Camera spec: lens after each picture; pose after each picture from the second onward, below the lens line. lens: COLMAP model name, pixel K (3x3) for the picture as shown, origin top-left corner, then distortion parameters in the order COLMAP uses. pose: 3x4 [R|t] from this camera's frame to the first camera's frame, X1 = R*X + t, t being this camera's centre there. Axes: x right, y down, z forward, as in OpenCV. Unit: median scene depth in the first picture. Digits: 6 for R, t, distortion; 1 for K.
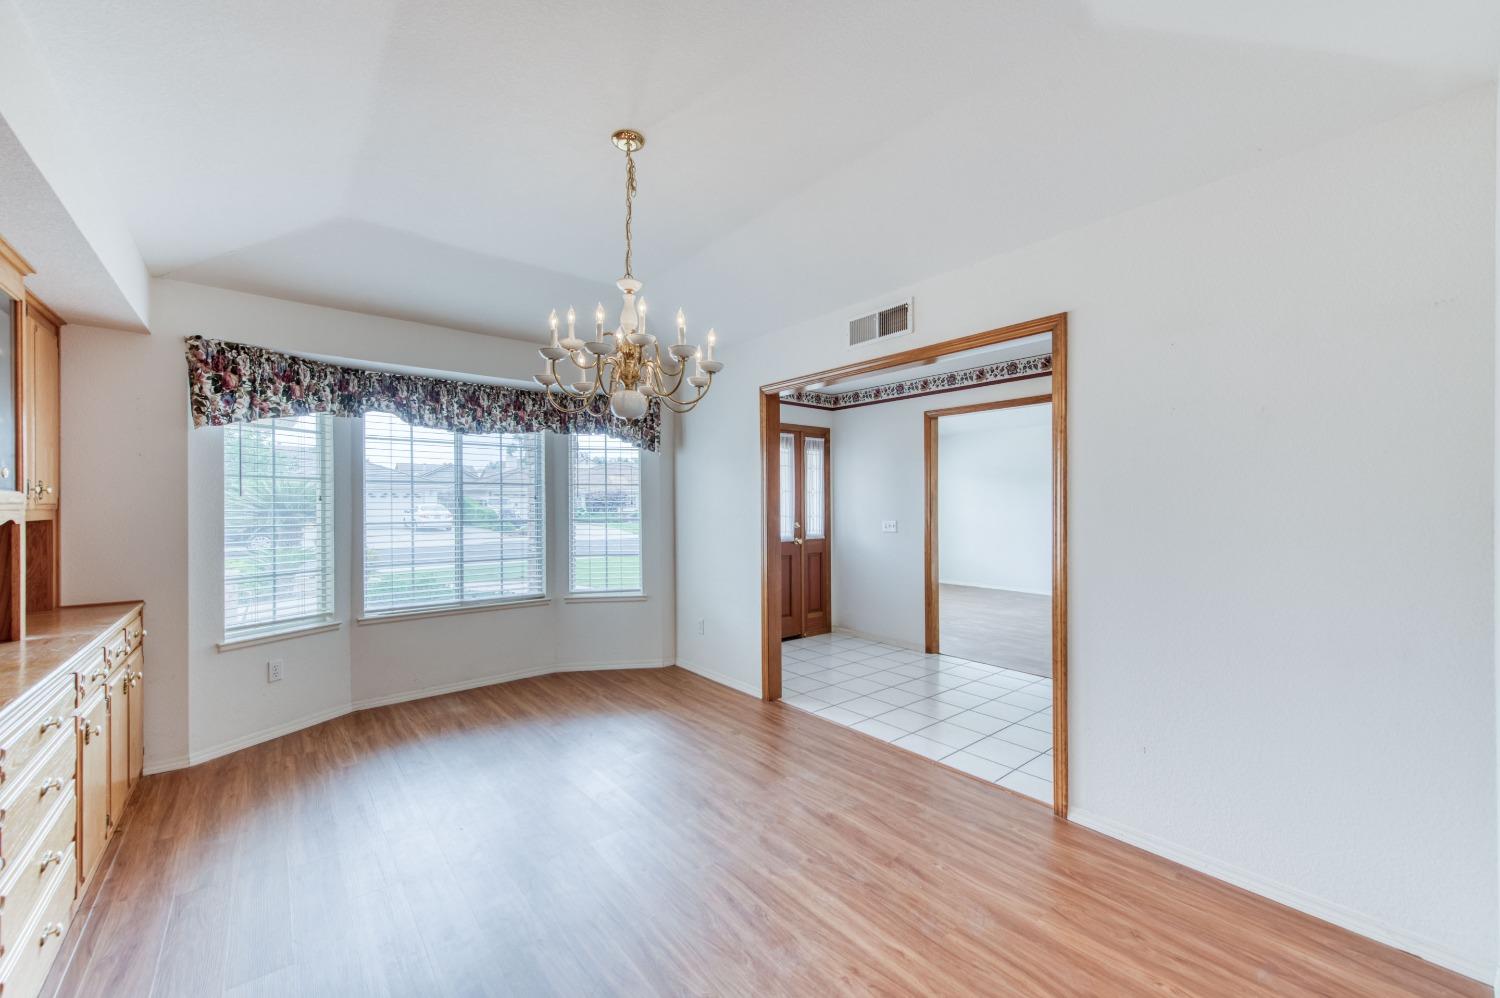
lens RADIAL K [[600.5, 0, 758.8], [0, 600.5, 510.6], [0, 0, 1]] dist [0.011268, -0.000698]
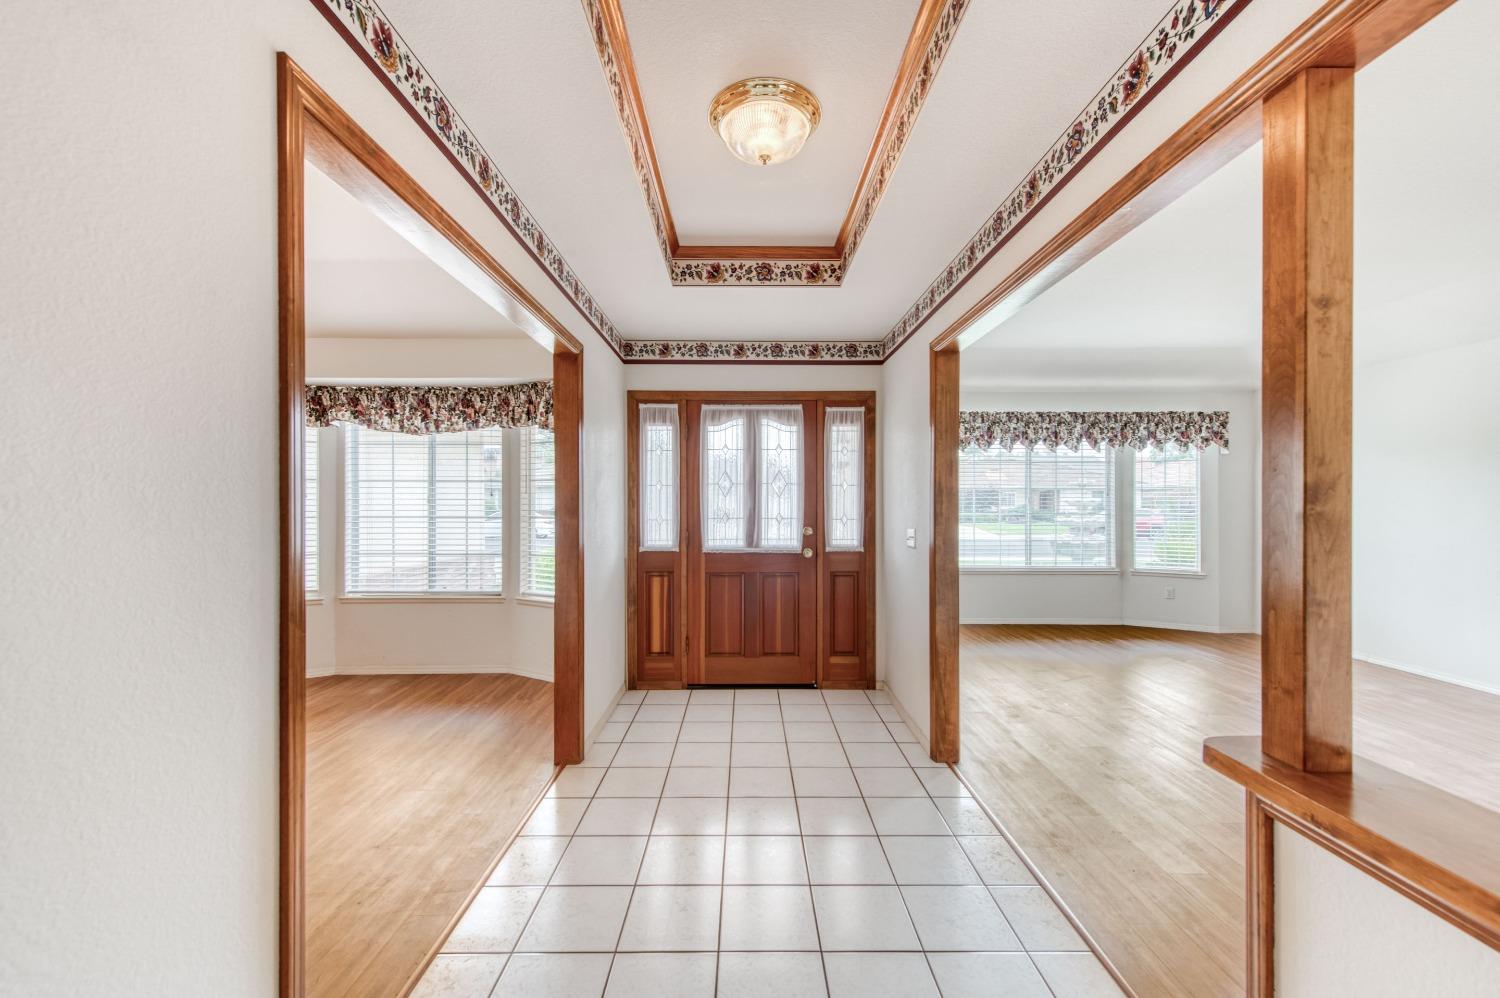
lens RADIAL K [[600.5, 0, 757.8], [0, 600.5, 511.9], [0, 0, 1]] dist [0.011268, -0.000698]
pose [[0.766174, 0.009519, -0.642562, 0.681875], [-0.010510, 0.999942, 0.002282, 0.000587], [0.642547, 0.005005, 0.766230, 0.583721]]
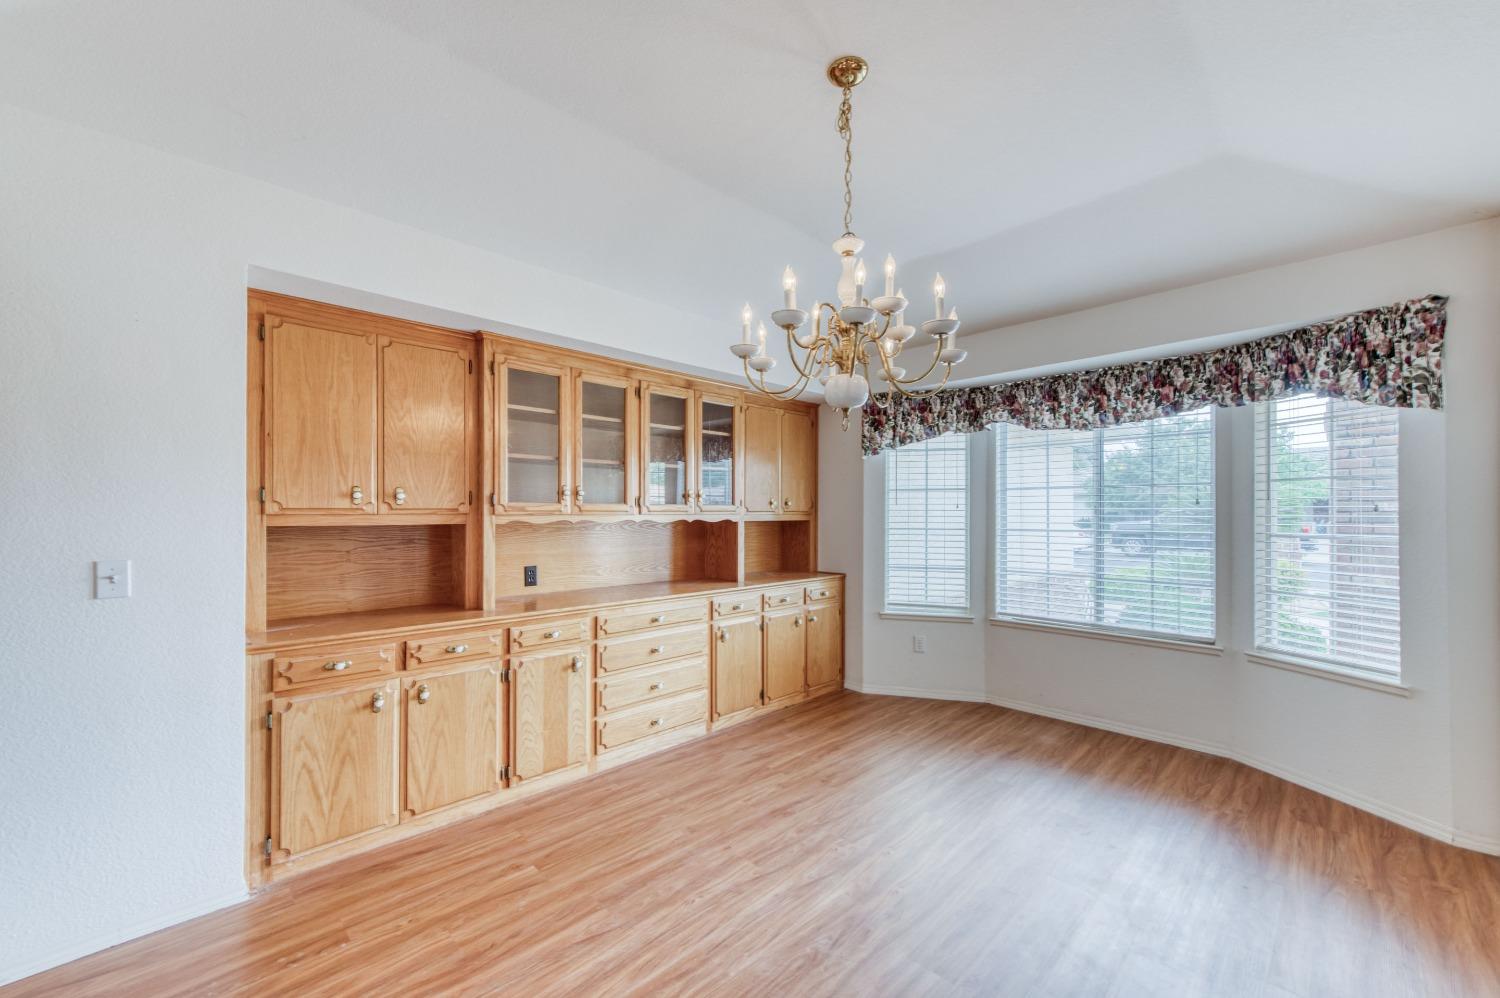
lens RADIAL K [[600.5, 0, 737.6], [0, 600.5, 511.1], [0, 0, 1]] dist [0.011268, -0.000698]
pose [[0.061677, 0.002249, -0.998094, 0.353800], [-0.007603, 0.999970, 0.001783, -0.008783], [0.998067, 0.007478, 0.061693, 0.457354]]
